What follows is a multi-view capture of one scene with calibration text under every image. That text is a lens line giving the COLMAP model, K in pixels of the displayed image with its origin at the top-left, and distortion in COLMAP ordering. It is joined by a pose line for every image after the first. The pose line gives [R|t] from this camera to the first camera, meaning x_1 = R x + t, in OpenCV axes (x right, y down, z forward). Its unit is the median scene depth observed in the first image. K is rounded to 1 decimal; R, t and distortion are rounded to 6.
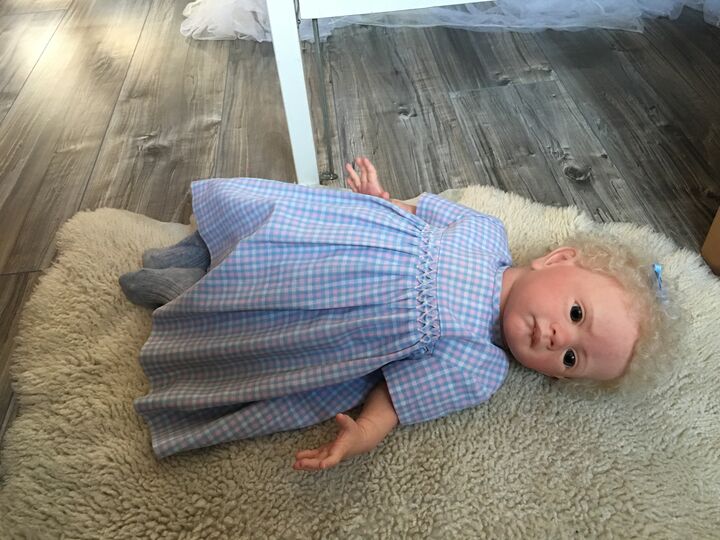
lens RADIAL K [[608.1, 0, 360.0], [0, 608.1, 270.0], [0, 0, 1]] dist [0.073681, -0.106109]
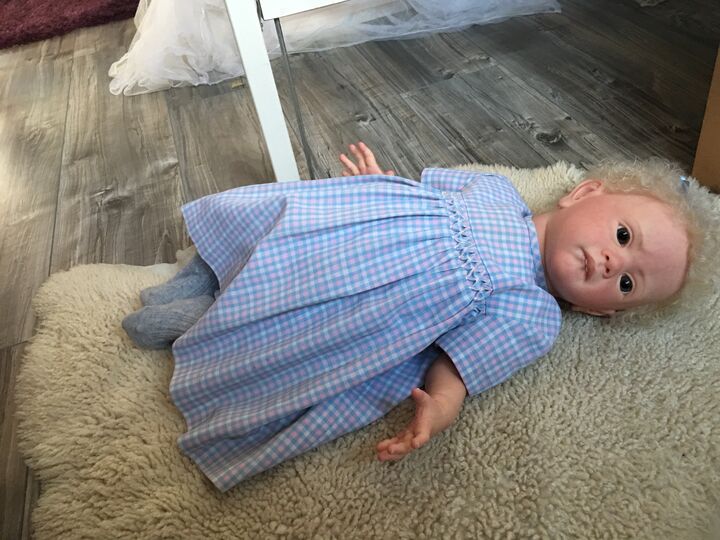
lens RADIAL K [[608.1, 0, 360.0], [0, 608.1, 270.0], [0, 0, 1]] dist [0.073681, -0.106109]
pose [[0.972389, -0.205978, 0.109693, -0.156432], [0.215029, 0.973471, -0.078207, 0.100282], [-0.090674, 0.099635, 0.990884, 0.066405]]
